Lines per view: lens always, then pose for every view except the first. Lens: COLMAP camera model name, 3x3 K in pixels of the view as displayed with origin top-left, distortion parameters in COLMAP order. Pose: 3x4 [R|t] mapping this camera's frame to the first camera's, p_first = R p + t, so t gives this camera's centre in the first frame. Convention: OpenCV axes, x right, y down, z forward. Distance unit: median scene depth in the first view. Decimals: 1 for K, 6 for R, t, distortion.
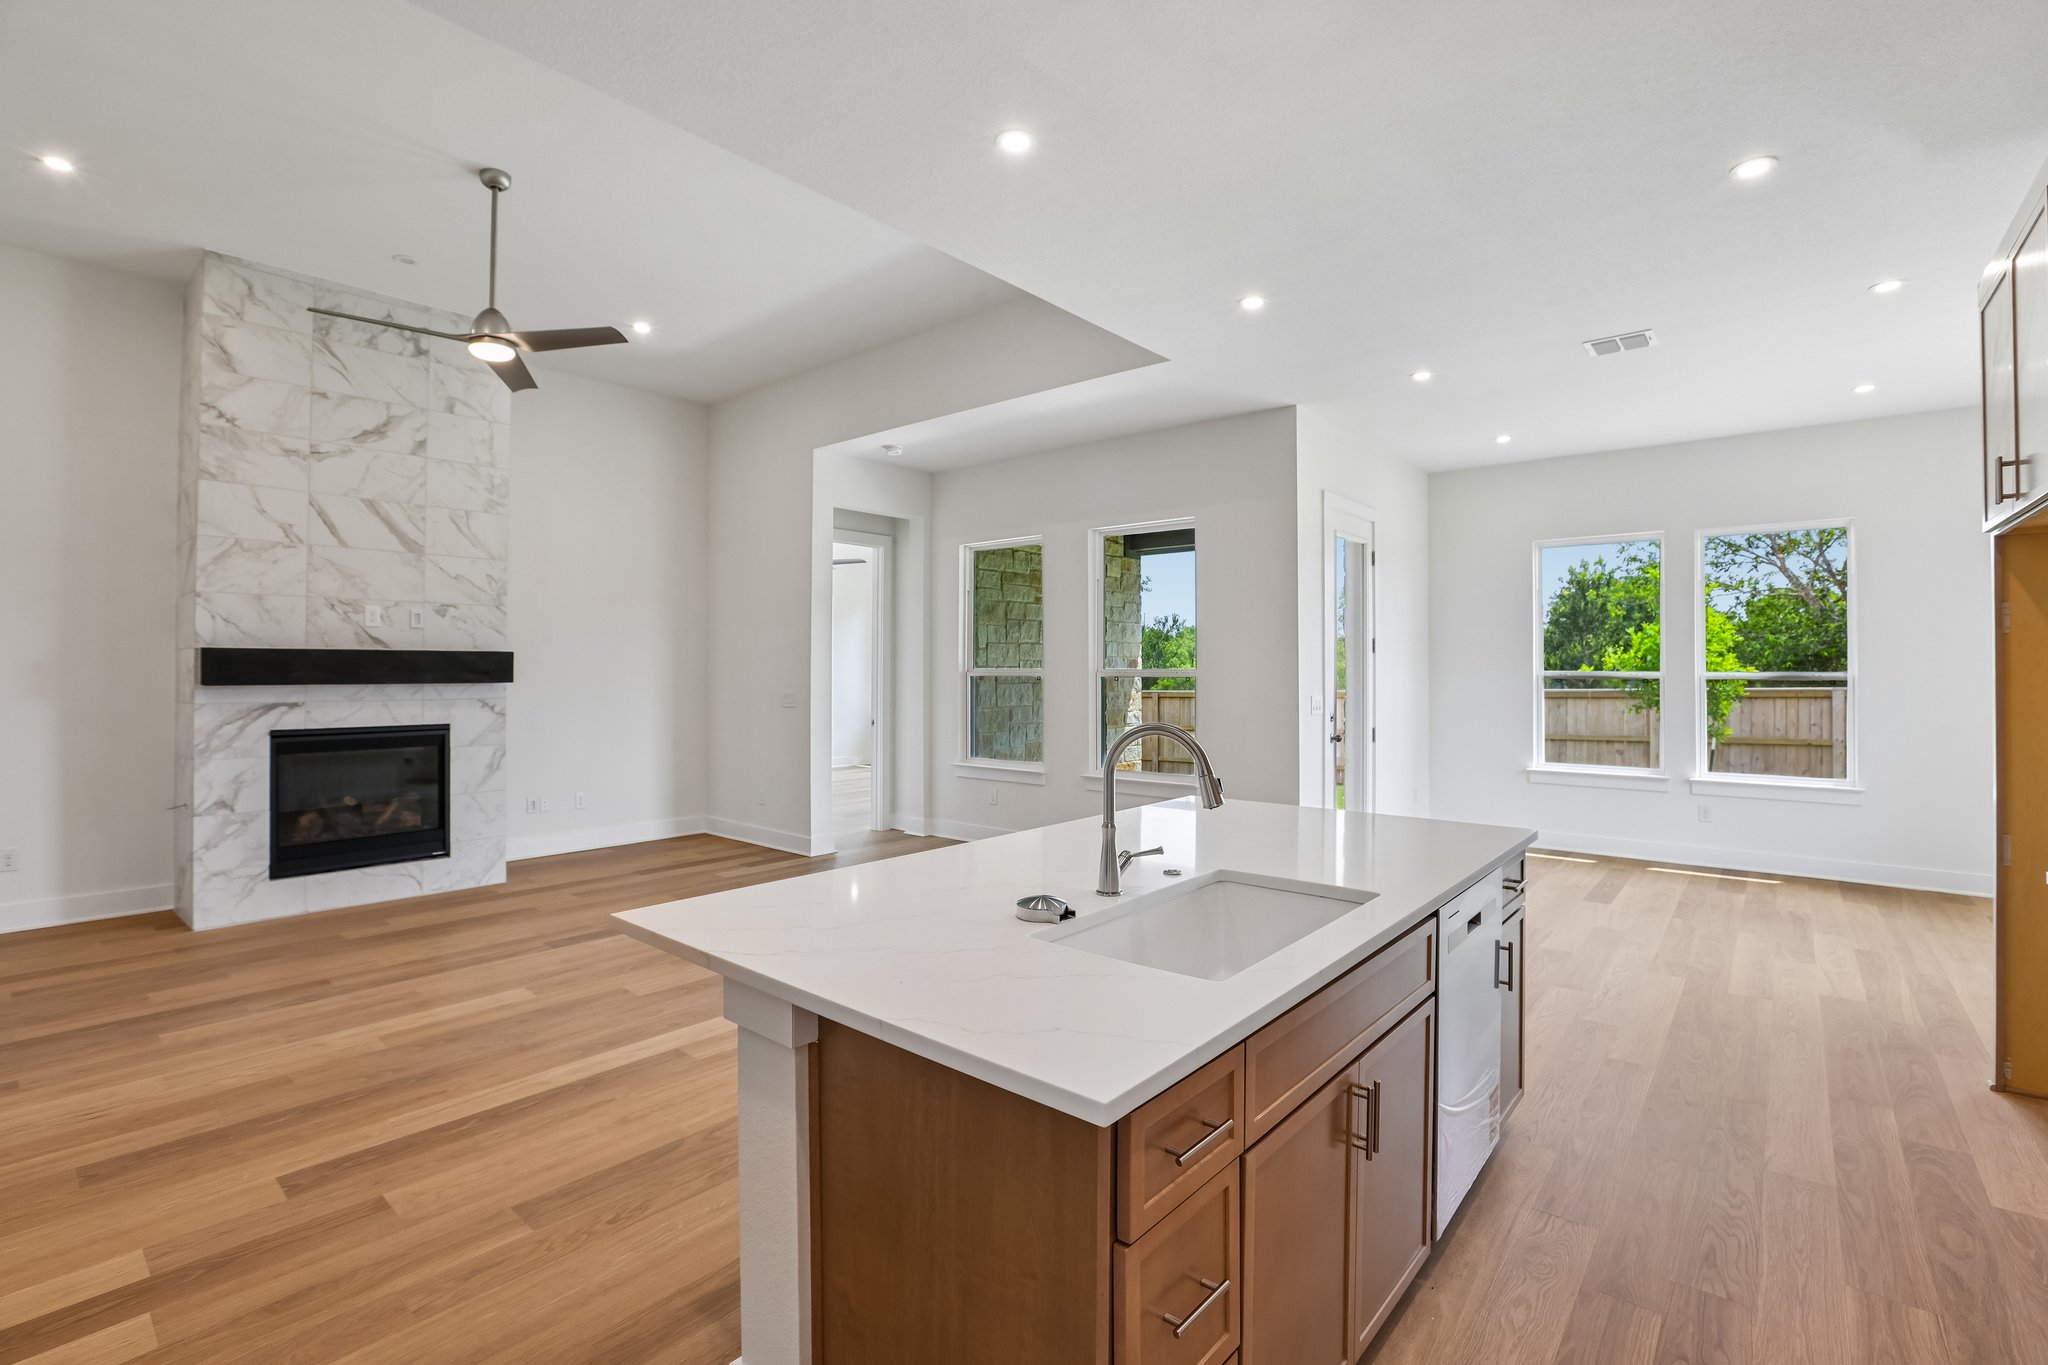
lens RADIAL K [[922.0, 0, 999.2], [0, 922.0, 657.2], [0, 0, 1]] dist [-0.042289, 0.016892]
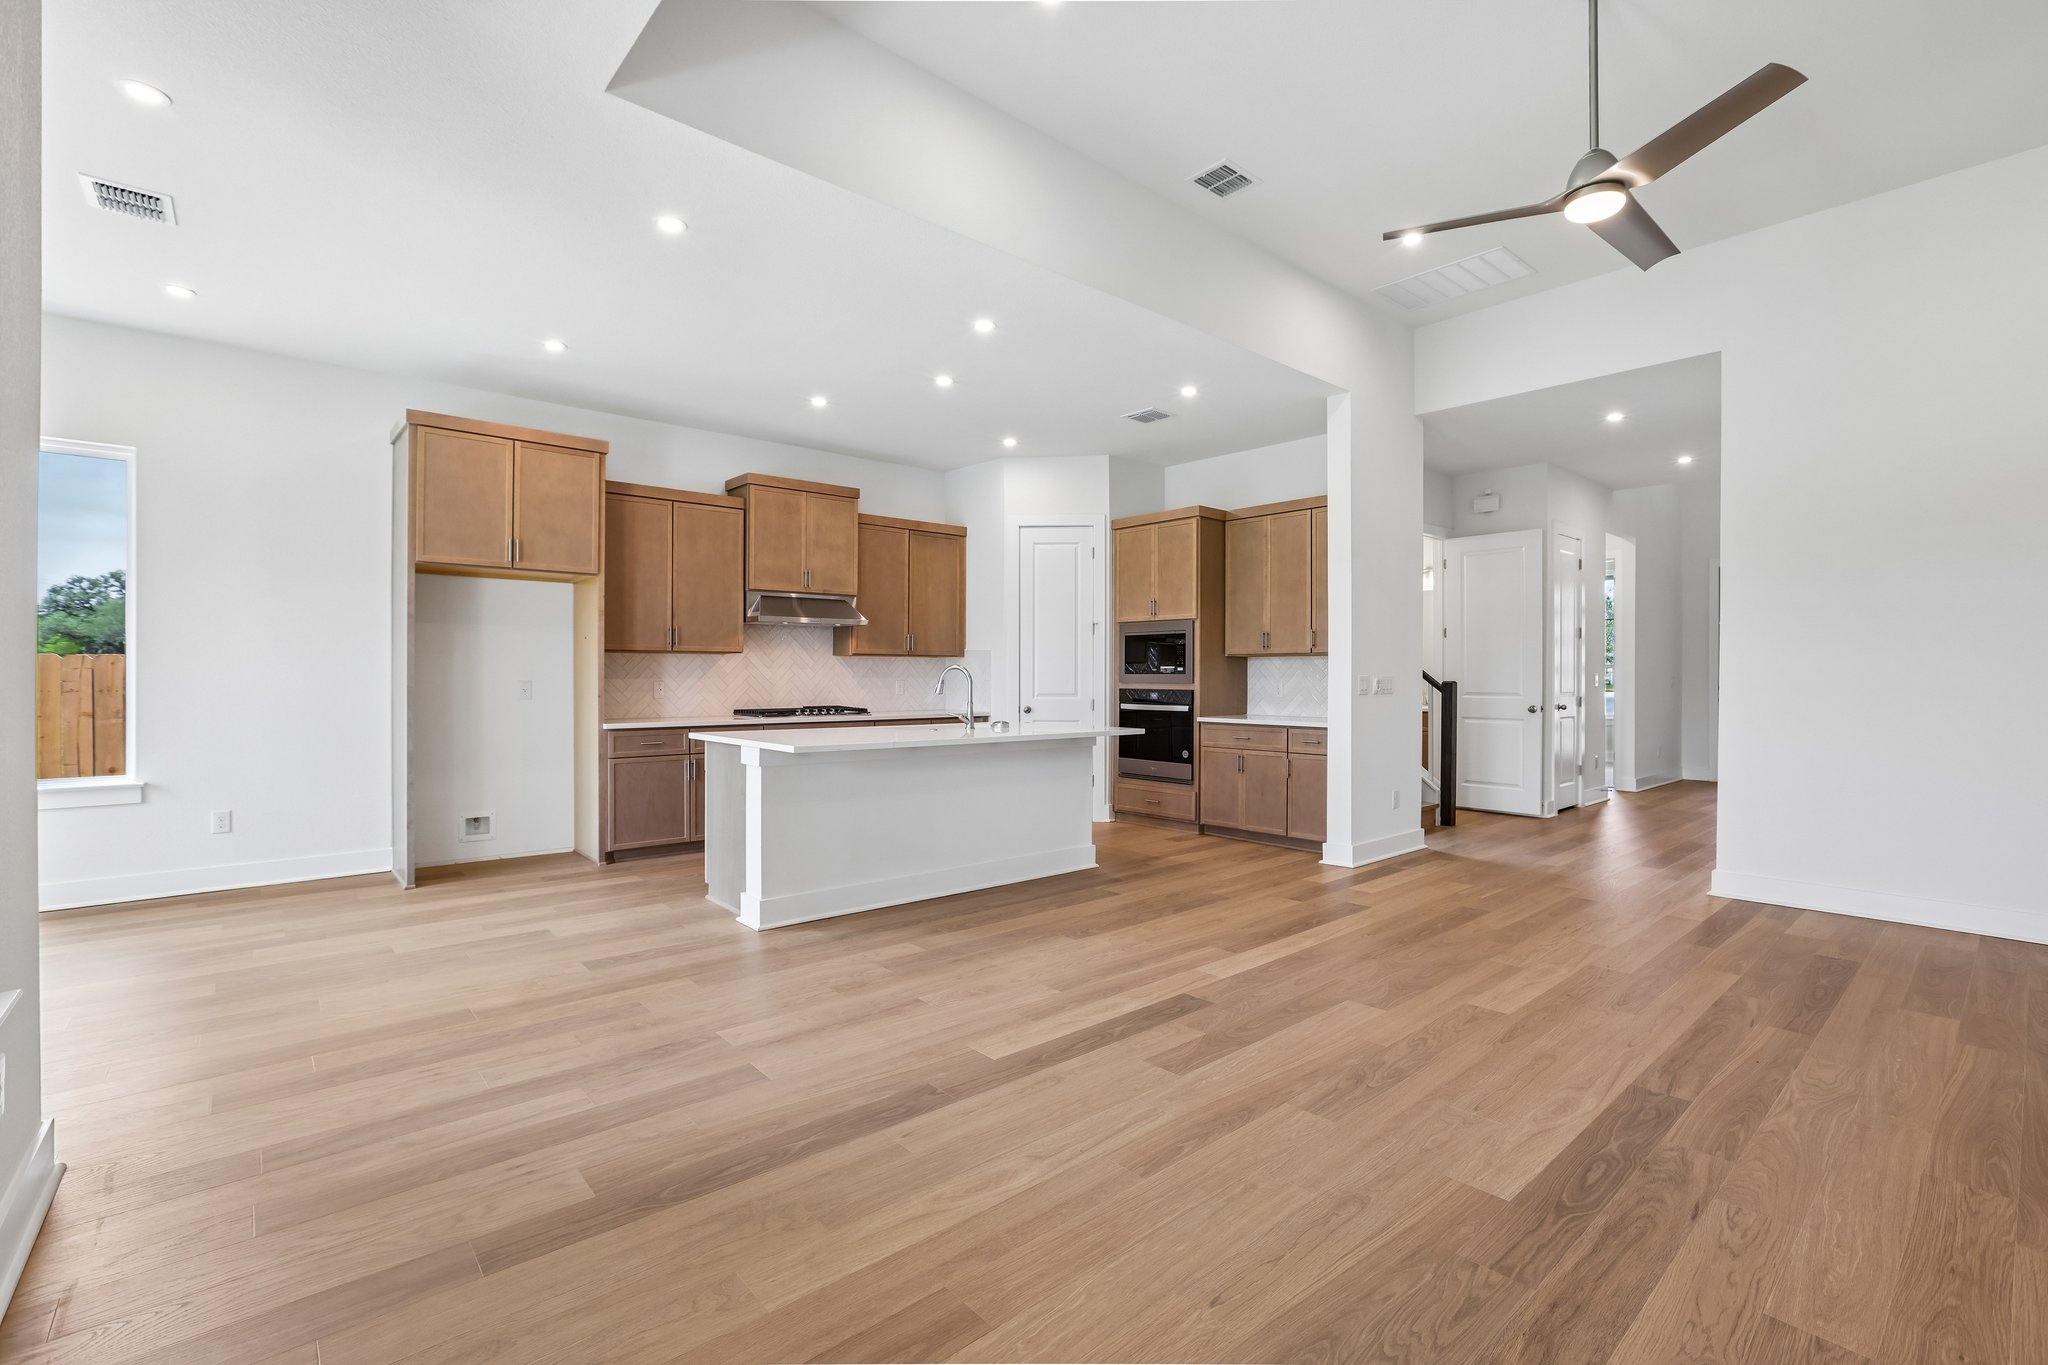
lens RADIAL K [[922.0, 0, 1012.7], [0, 922.0, 668.3], [0, 0, 1]] dist [-0.042289, 0.016892]
pose [[-0.991310, -0.005582, 0.131432, -0.152537], [-0.008151, 0.999786, -0.019016, 0.059267], [-0.131297, -0.019922, -0.991143, 1.515650]]
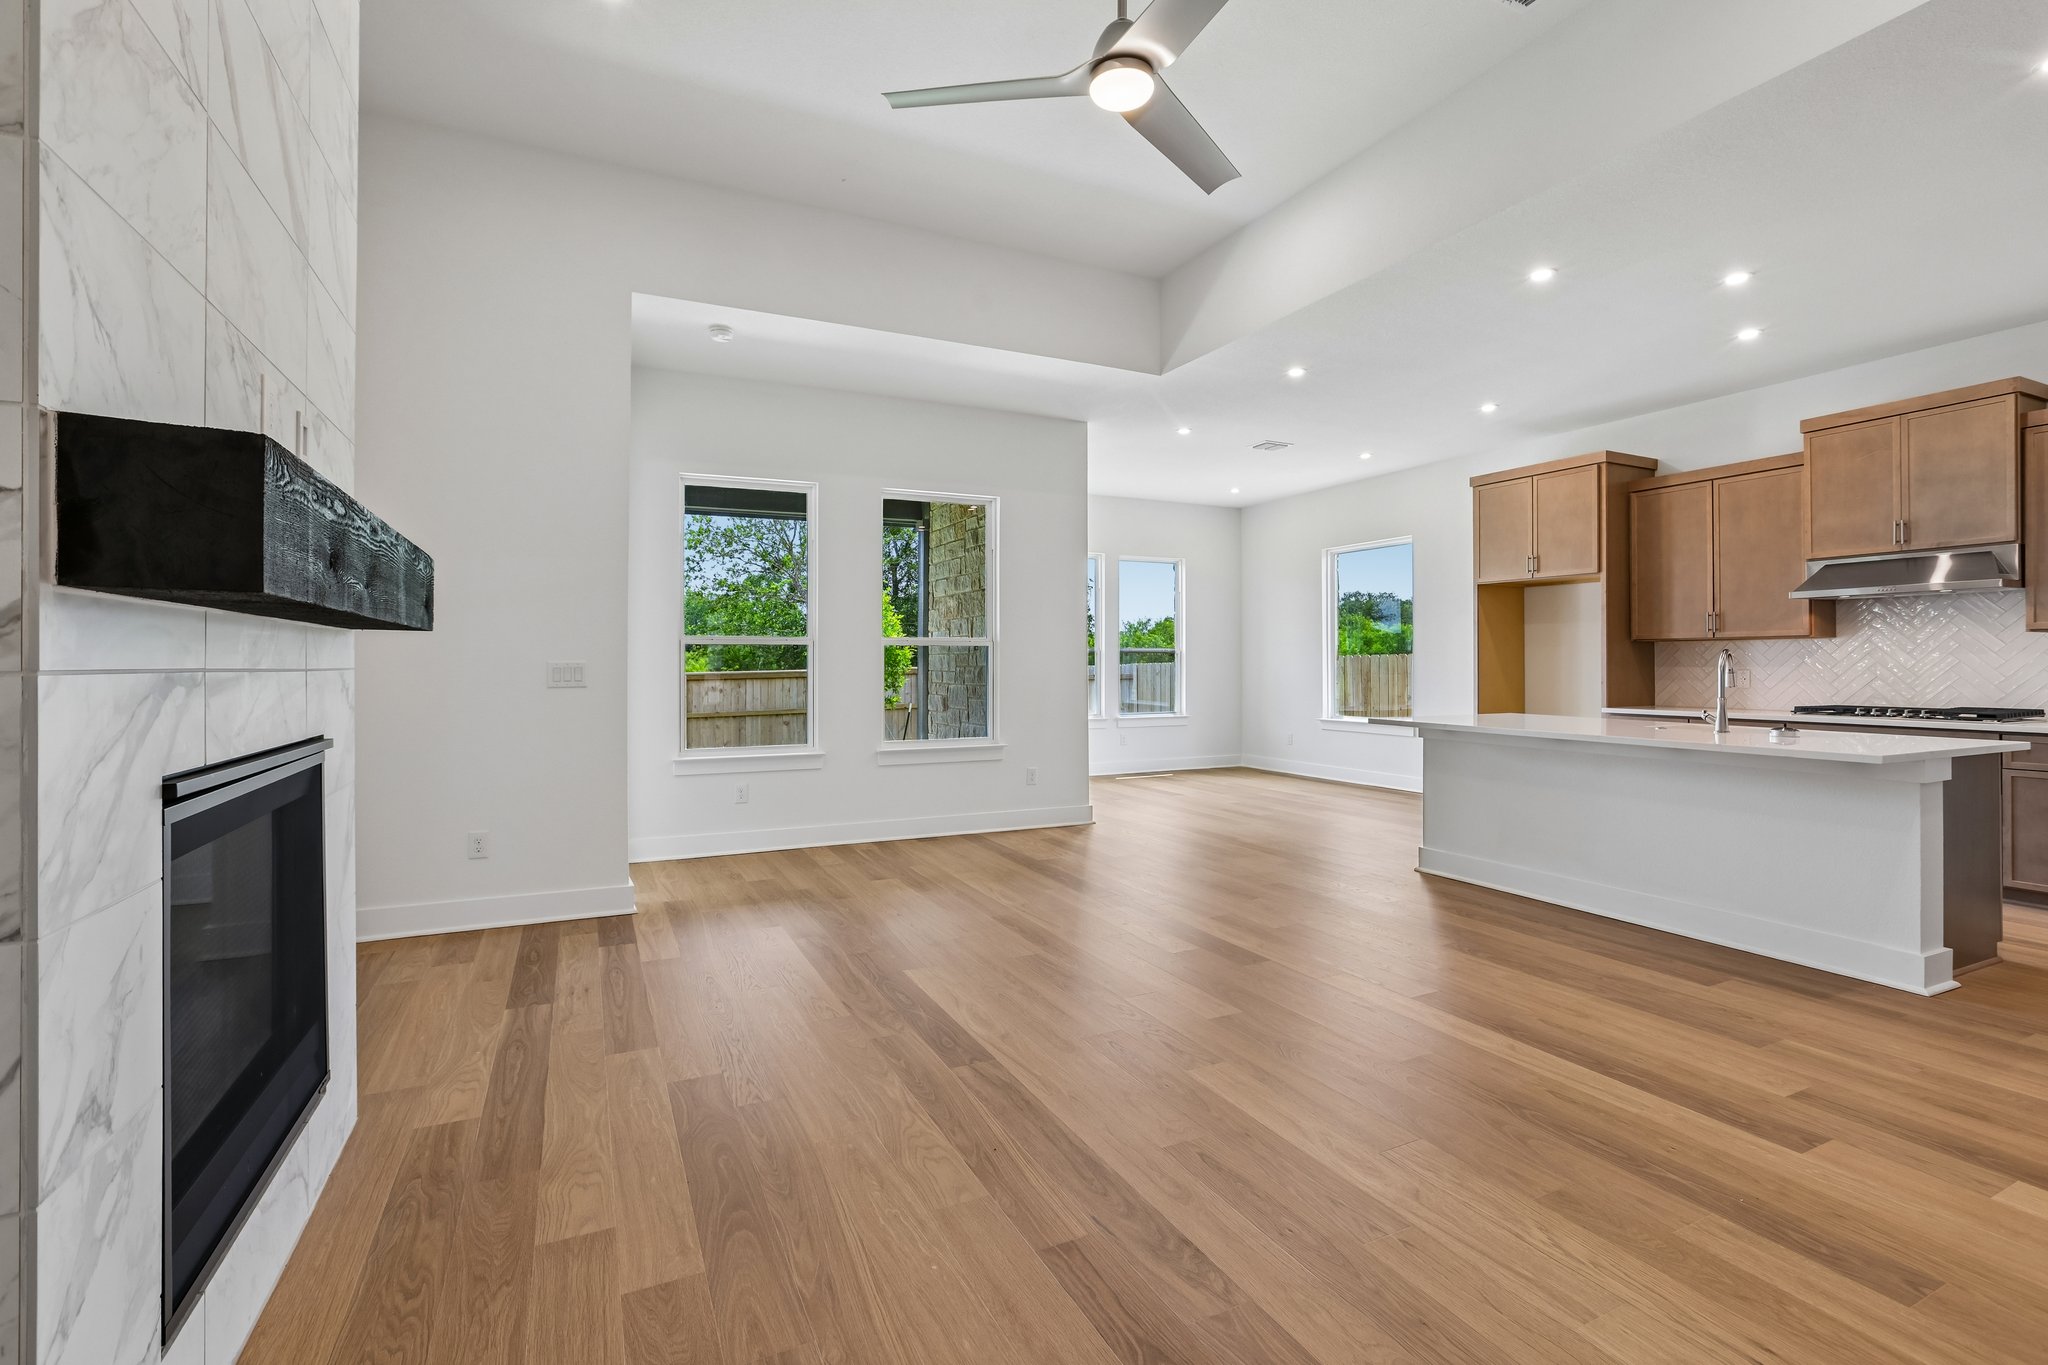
lens RADIAL K [[922.0, 0, 1018.2], [0, 922.0, 656.2], [0, 0, 1]] dist [-0.042289, 0.016892]
pose [[0.393216, 0.003895, 0.919438, -0.971383], [-0.006805, 0.999976, -0.001326, 0.046106], [-0.919421, -0.005736, 0.393233, 0.687506]]
